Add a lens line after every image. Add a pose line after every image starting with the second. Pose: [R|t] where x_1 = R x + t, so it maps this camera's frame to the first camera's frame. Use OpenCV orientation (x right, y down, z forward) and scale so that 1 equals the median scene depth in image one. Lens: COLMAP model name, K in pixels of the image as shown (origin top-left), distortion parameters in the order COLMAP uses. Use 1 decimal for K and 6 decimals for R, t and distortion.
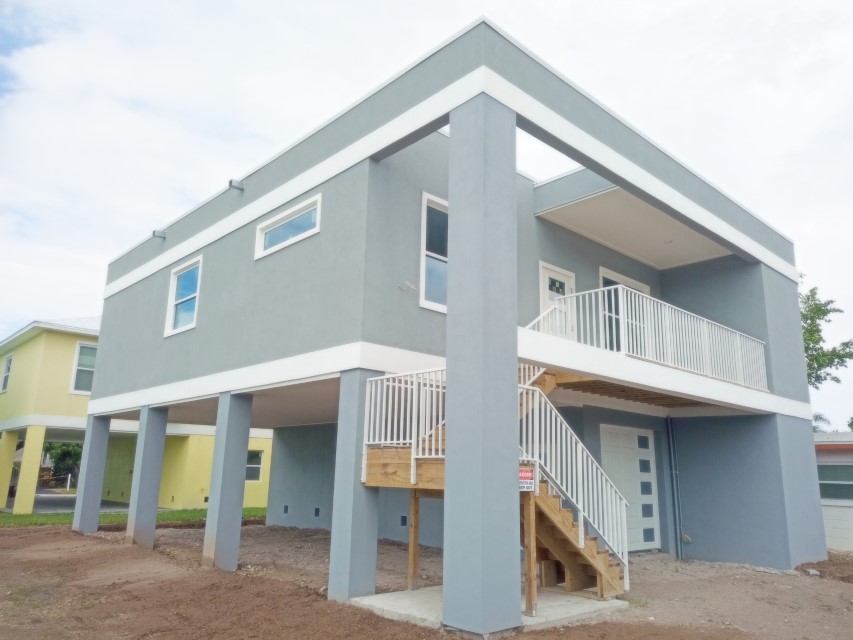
lens RADIAL K [[641.8, 0, 424.7], [0, 641.8, 320.0], [0, 0, 1]] dist [0.052754, -0.019773]
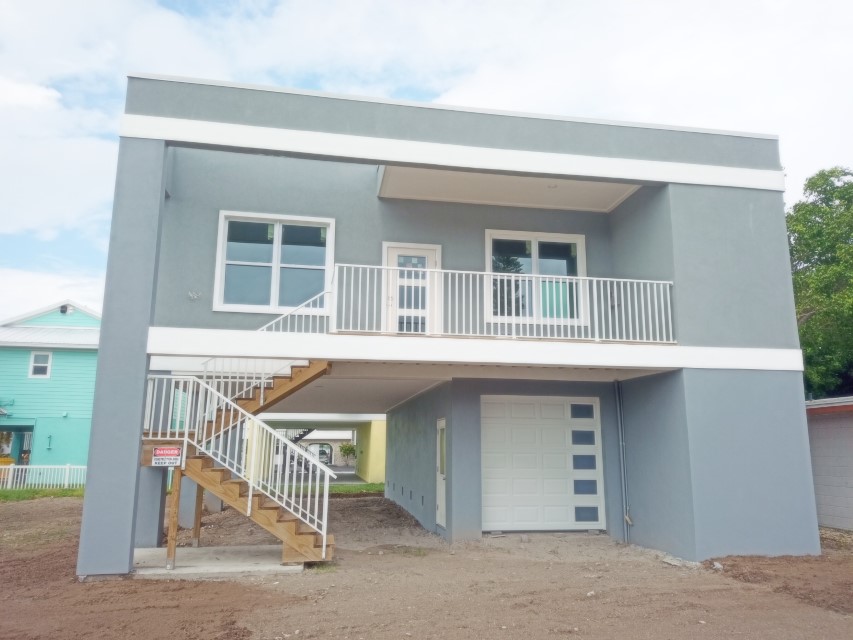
lens RADIAL K [[641.8, 0, 424.8], [0, 641.8, 320.9], [0, 0, 1]] dist [0.052754, -0.019773]
pose [[0.841367, -0.124747, -0.525871, 0.741639], [0.141039, 0.989962, -0.009183, 0.049409], [0.521737, -0.066442, 0.850515, 0.158069]]
